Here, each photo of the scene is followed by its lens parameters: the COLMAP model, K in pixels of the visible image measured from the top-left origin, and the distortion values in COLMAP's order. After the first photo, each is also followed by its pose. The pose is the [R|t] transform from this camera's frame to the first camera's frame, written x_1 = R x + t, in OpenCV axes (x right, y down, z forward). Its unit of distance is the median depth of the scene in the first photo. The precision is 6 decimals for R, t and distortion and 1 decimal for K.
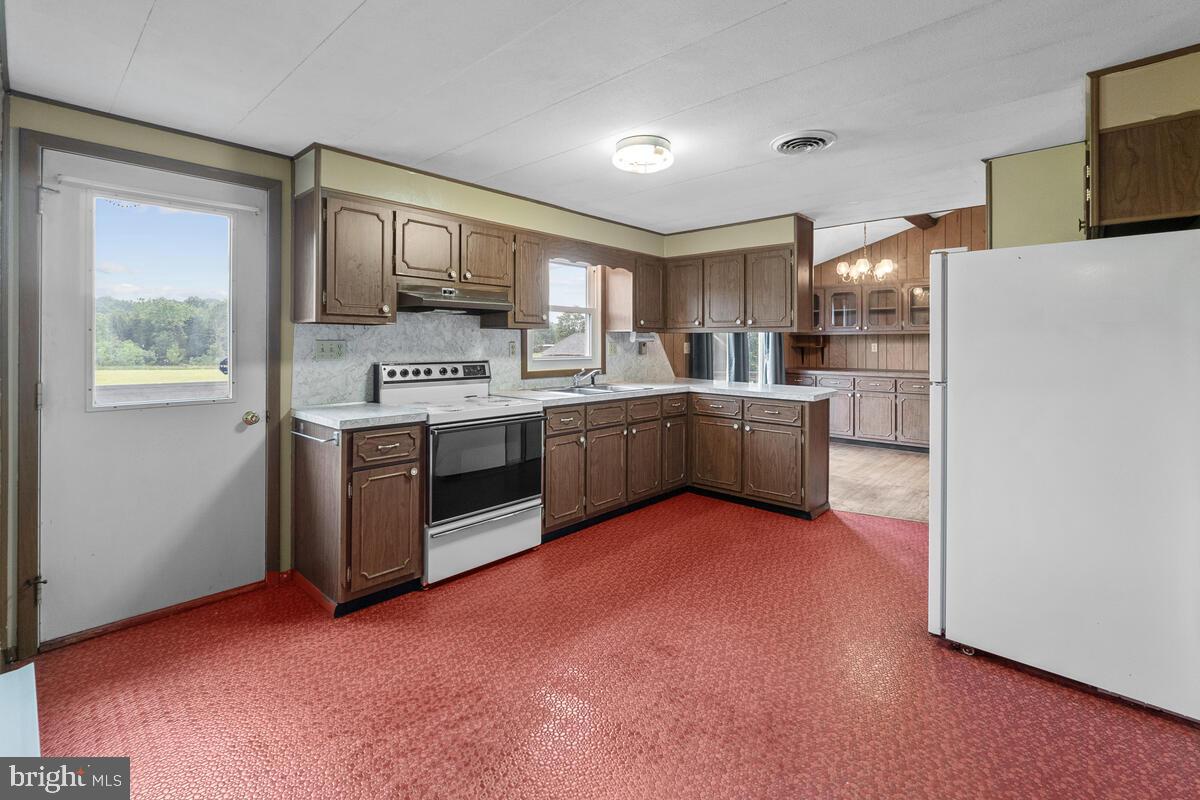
lens RADIAL K [[531.3, 0, 596.8], [0, 531.3, 354.2], [0, 0, 1]] dist [-0.000792, -0.000110]
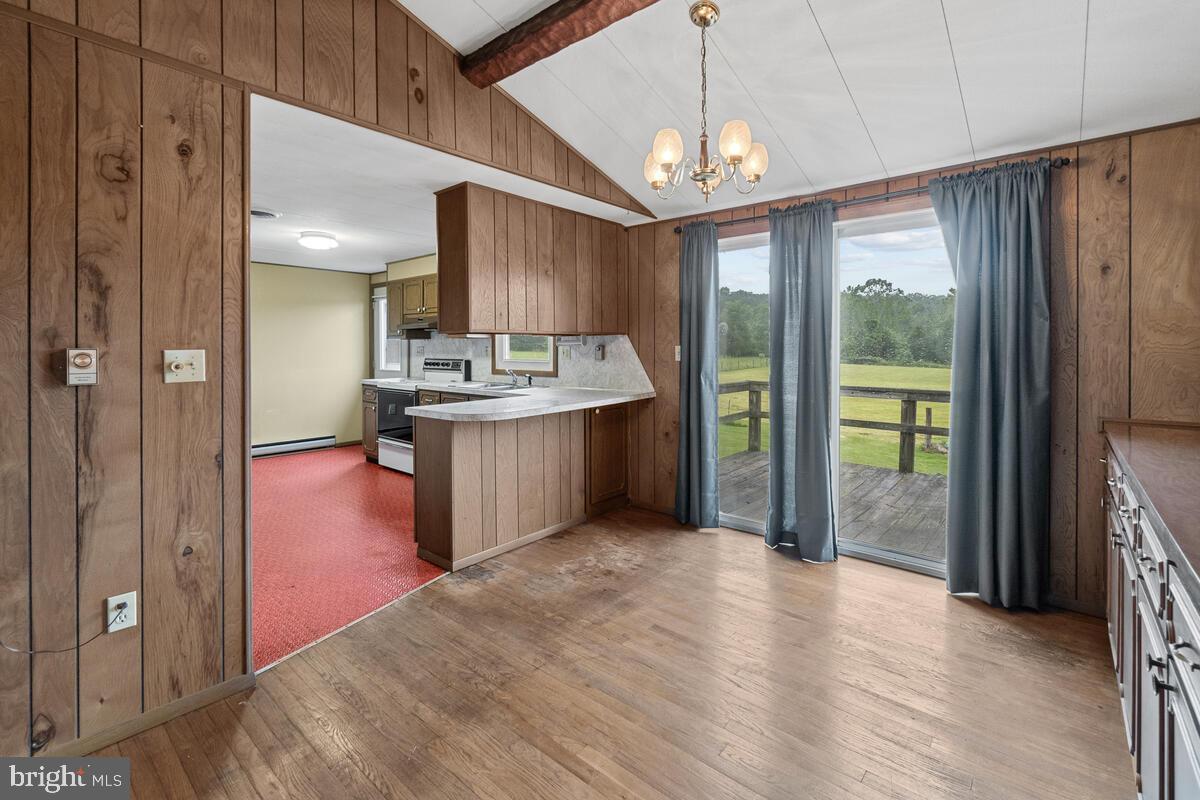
lens RADIAL K [[531.3, 0, 596.8], [0, 531.3, 354.2], [0, 0, 1]] dist [-0.000792, -0.000110]
pose [[0.030913, 0.007152, -0.999496, 1.010693], [-0.019652, 0.999785, 0.006546, -0.015113], [0.999329, 0.019440, 0.031047, 1.012368]]
